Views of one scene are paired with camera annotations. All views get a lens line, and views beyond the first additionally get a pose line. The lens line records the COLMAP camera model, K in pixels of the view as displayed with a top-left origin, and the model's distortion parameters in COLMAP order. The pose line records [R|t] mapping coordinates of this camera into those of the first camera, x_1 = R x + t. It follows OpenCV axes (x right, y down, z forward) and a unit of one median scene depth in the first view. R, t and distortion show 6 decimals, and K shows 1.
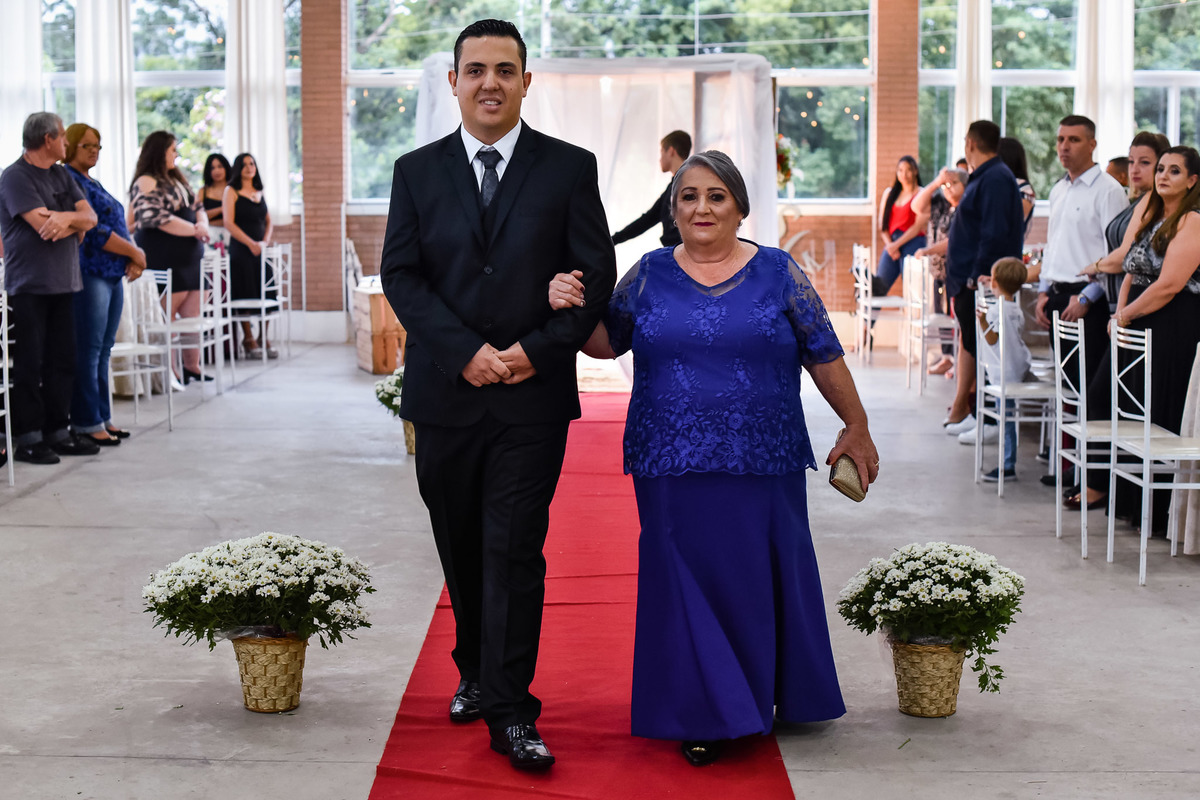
lens RADIAL K [[1681.5, 0, 560.4], [0, 1681.5, 401.0], [0, 0, 1]] dist [-0.102515, 0.004808]
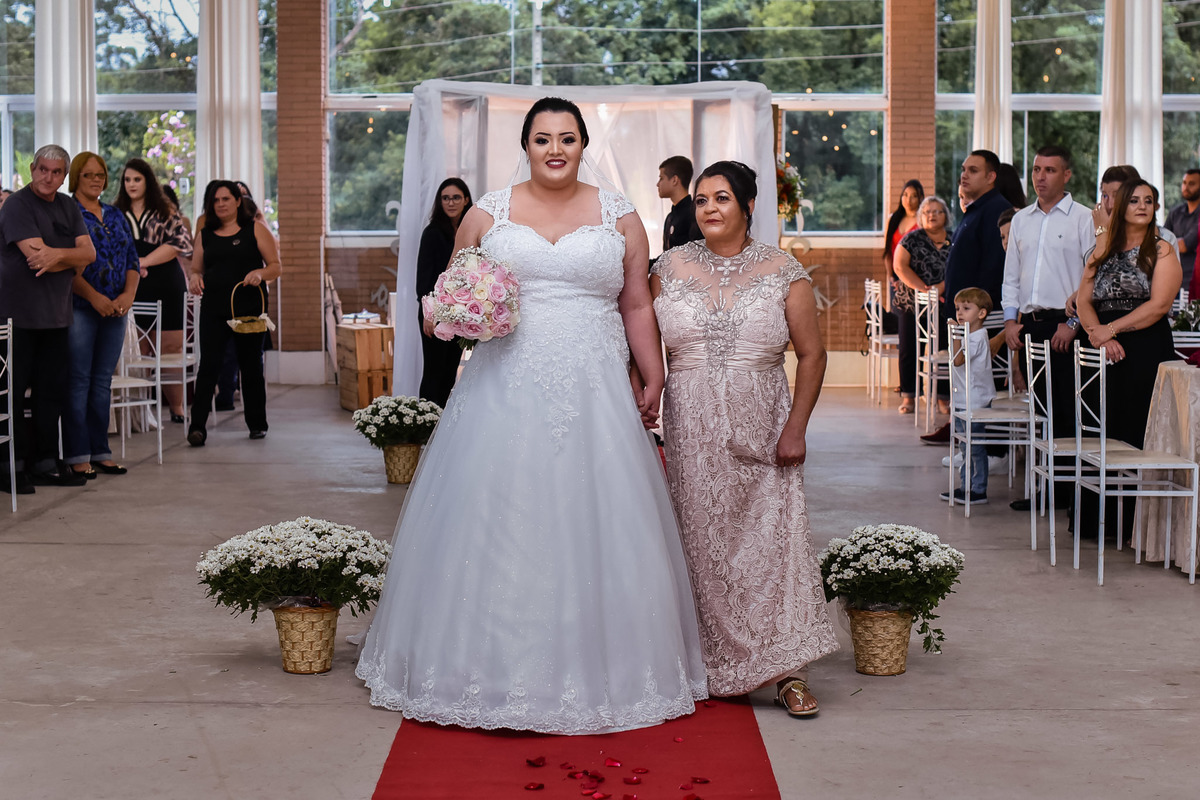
lens RADIAL K [[2149.0, 0, 601.2], [0, 2149.0, 482.9], [0, 0, 1]] dist [-0.084735, -0.080087]
pose [[0.999703, -0.001870, 0.024285, -0.004671], [0.002003, 0.999983, -0.005439, 0.038968], [-0.024275, 0.005486, 0.999690, -0.287469]]
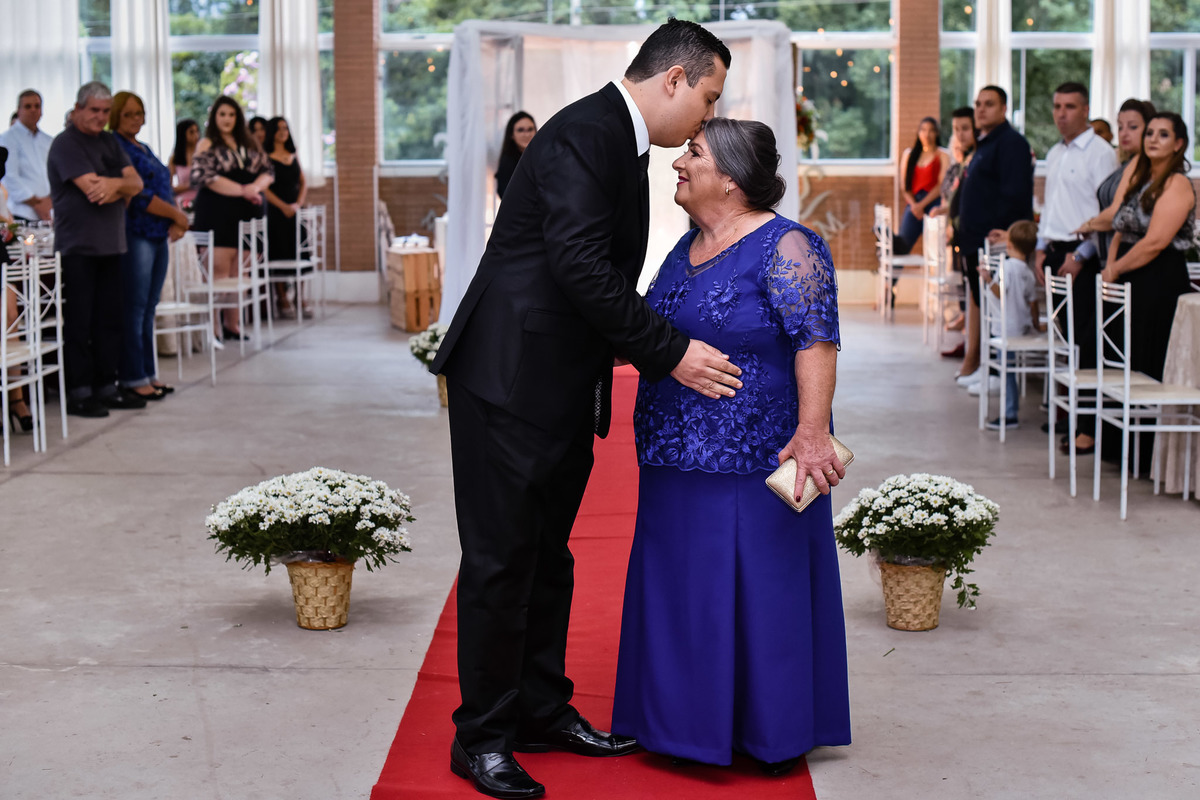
lens RADIAL K [[1758.2, 0, 617.4], [0, 1758.2, 399.4], [0, 0, 1]] dist [-0.095296, -0.023166]
pose [[0.999925, -0.004130, 0.011556, 0.006356], [0.003921, 0.999829, 0.018052, 0.007980], [-0.011628, -0.018005, 0.999770, -0.099325]]
